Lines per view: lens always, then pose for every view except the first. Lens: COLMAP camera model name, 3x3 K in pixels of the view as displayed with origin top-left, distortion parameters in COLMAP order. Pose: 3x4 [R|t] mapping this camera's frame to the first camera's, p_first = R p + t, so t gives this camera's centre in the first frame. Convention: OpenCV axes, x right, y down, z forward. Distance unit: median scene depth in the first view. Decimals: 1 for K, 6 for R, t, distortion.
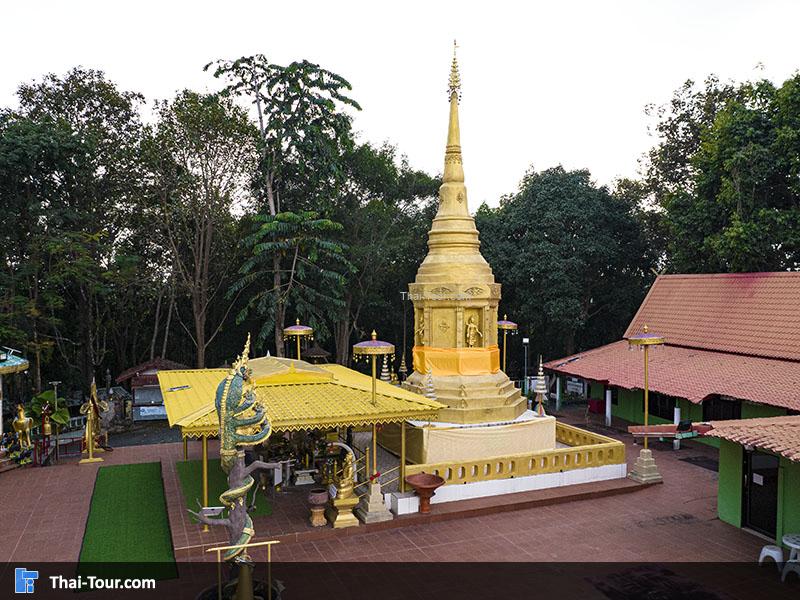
lens RADIAL K [[685.8, 0, 404.1], [0, 685.8, 300.5], [0, 0, 1]] dist [-0.044423, -0.002004]
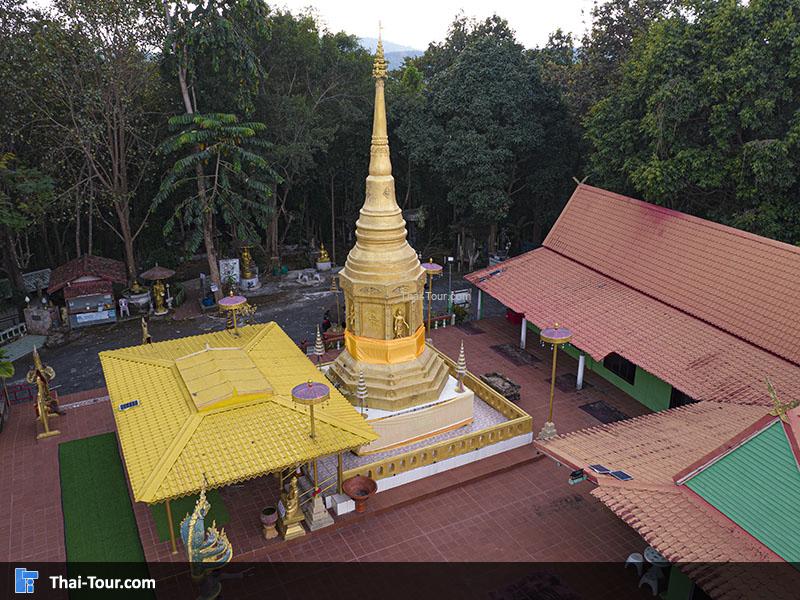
lens RADIAL K [[685.8, 0, 404.1], [0, 685.8, 300.5], [0, 0, 1]] dist [-0.044423, -0.002004]
pose [[0.994460, -0.037374, 0.098250, 0.001883], [0.003516, 0.945961, 0.324261, -0.297845], [-0.105059, -0.322119, 0.940852, -0.000962]]
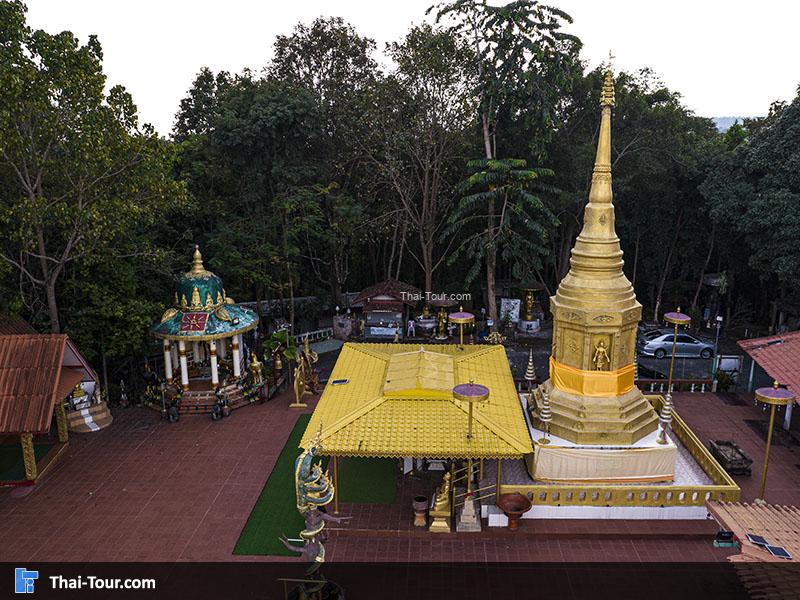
lens RADIAL K [[685.8, 0, 404.1], [0, 685.8, 300.5], [0, 0, 1]] dist [-0.044423, -0.002004]
pose [[0.910322, 0.096386, -0.402521, 0.209289], [-0.005447, 0.975213, 0.221202, -0.231786], [0.413865, -0.199173, 0.888283, -0.021081]]
